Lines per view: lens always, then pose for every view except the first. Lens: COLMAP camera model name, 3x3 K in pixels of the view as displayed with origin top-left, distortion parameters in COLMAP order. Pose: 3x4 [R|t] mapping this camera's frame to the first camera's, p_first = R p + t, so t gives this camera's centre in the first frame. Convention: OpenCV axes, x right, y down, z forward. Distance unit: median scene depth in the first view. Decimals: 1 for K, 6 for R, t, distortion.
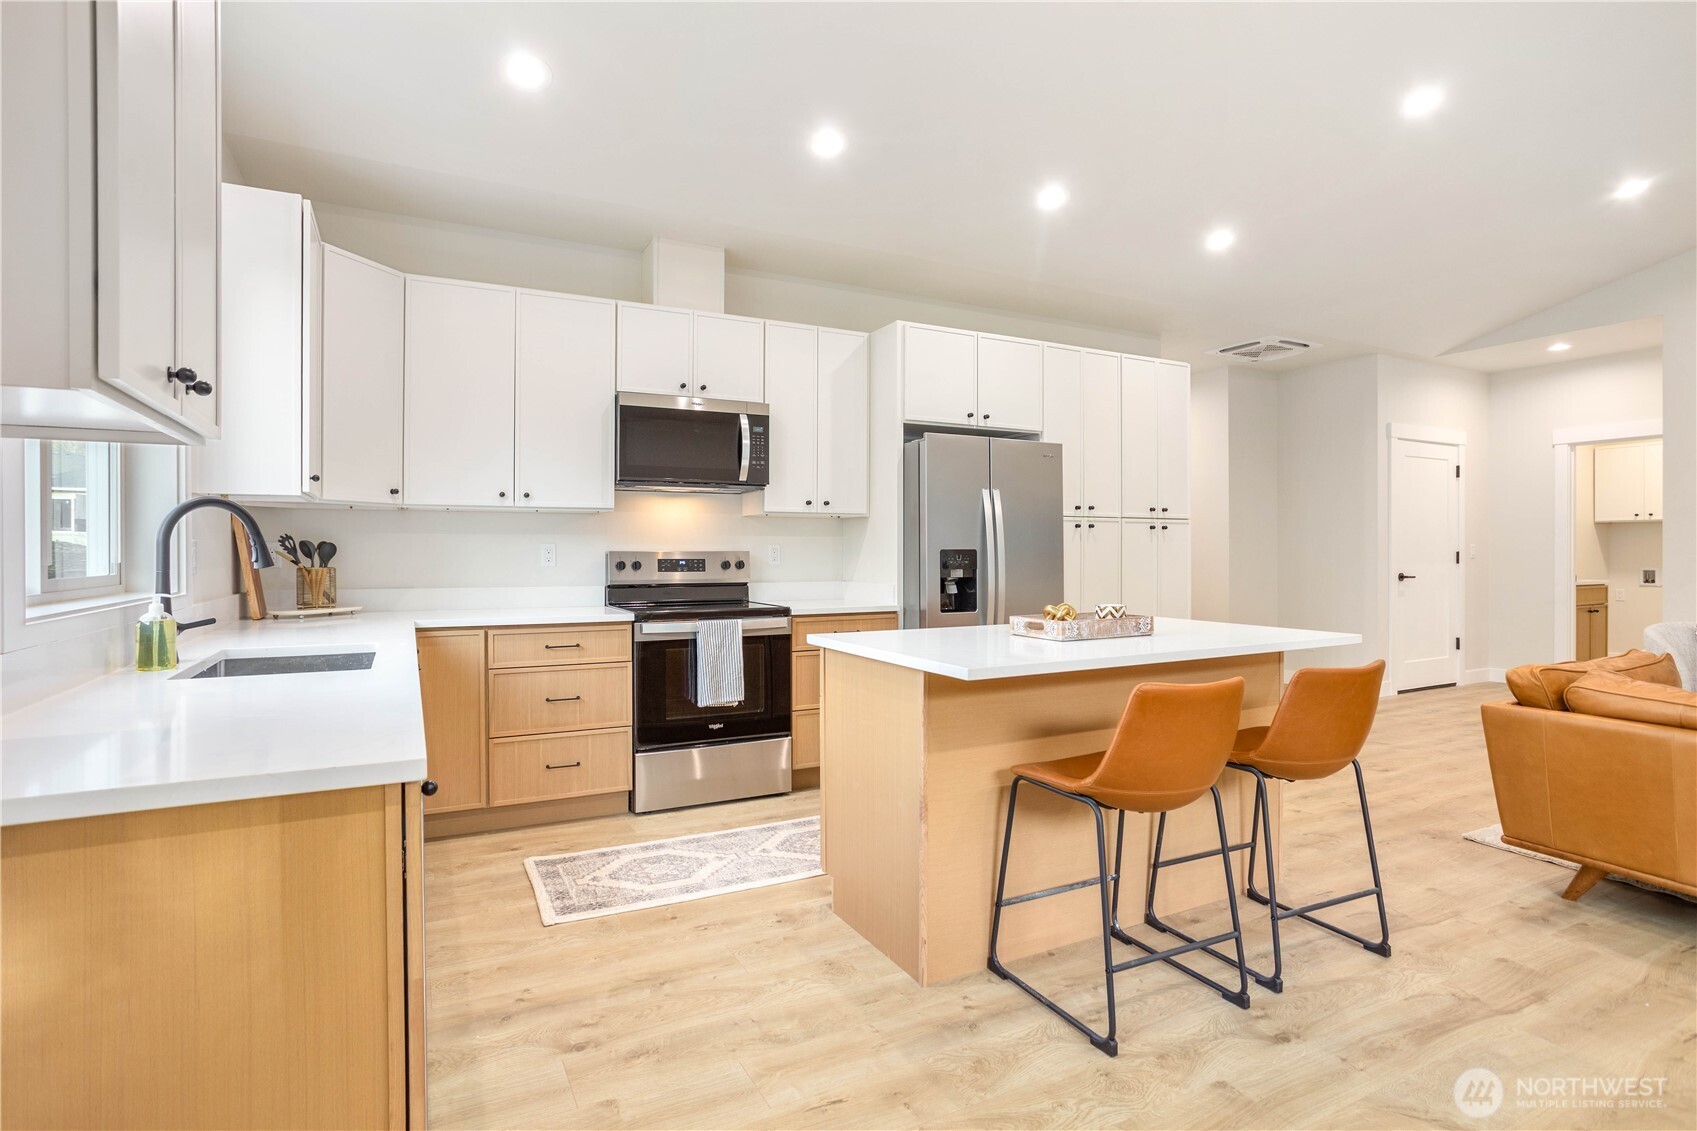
lens RADIAL K [[856.5, 0, 842.1], [0, 856.5, 551.6], [0, 0, 1]] dist [-0.006749, 0.001087]
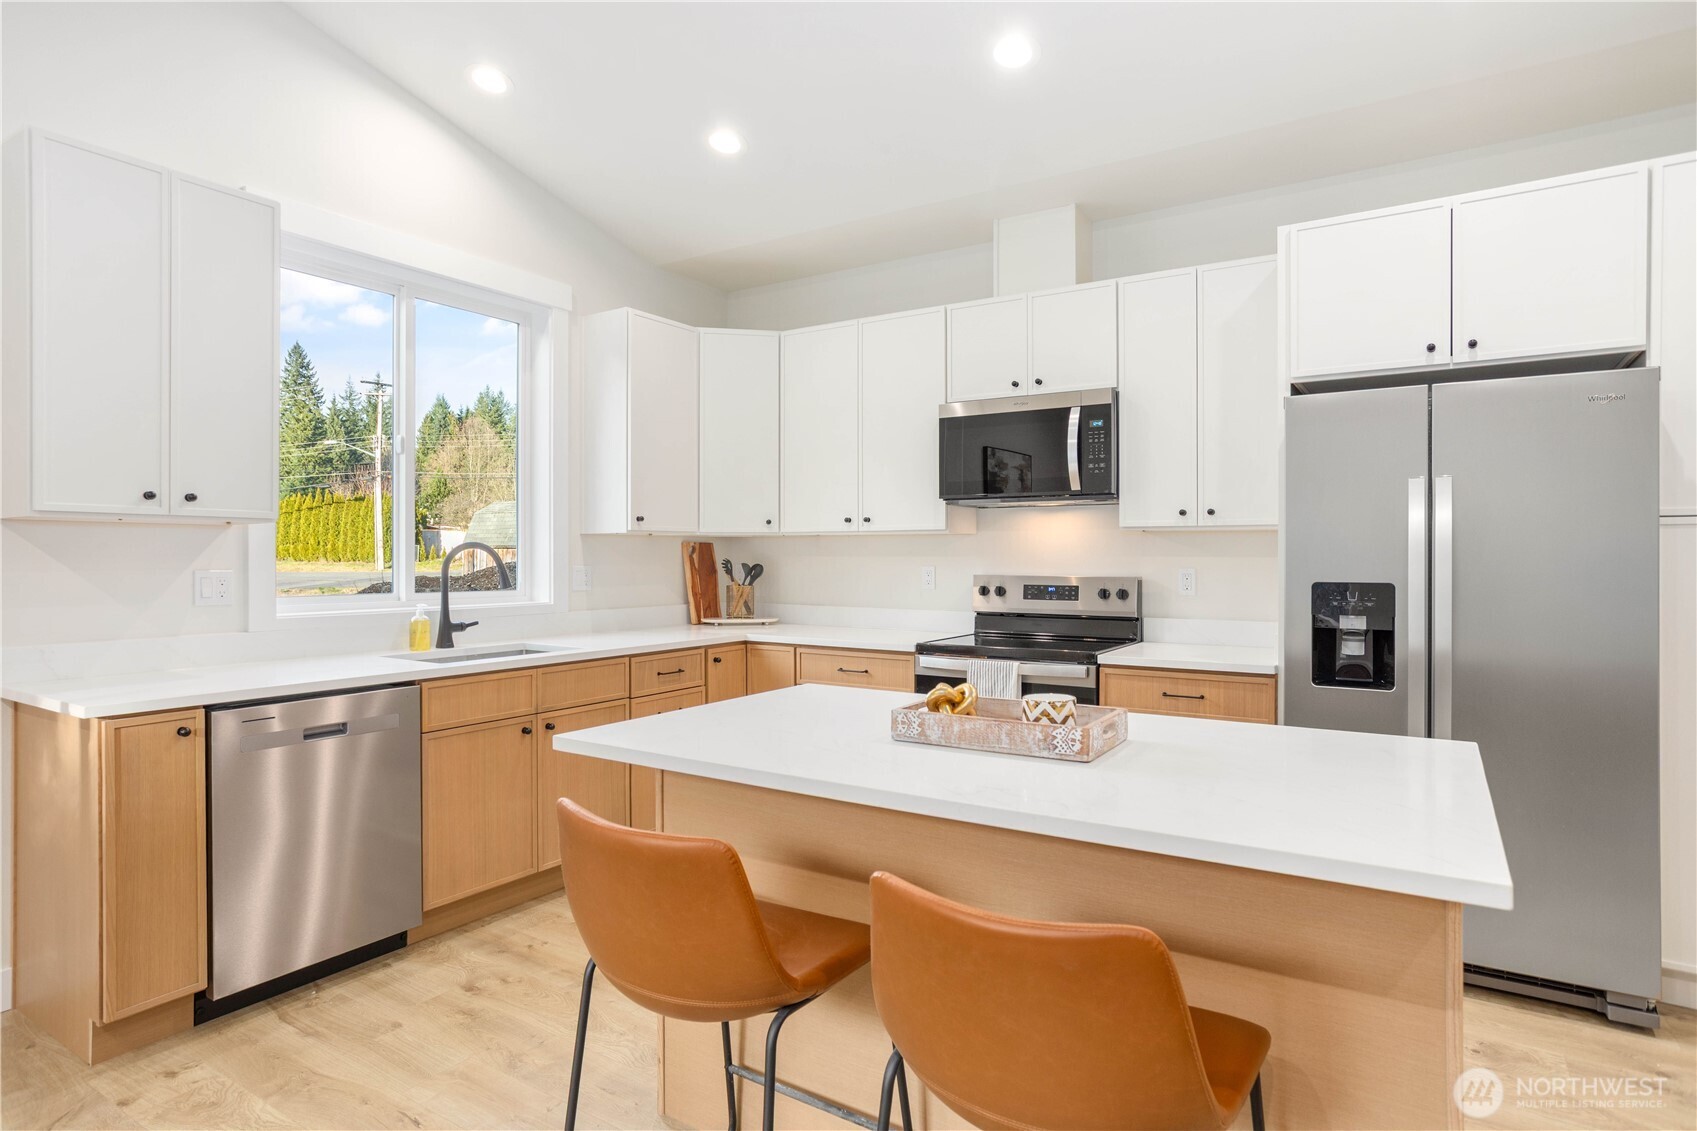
lens RADIAL K [[930.1, 0, 845.8], [0, 930.1, 562.8], [0, 0, 1]] dist [-0.011419, 0.002182]
pose [[0.501508, 0.009564, -0.865100, 0.557121], [-0.001576, 0.999947, 0.010141, -0.024693], [0.865151, -0.003722, 0.501497, 0.399890]]
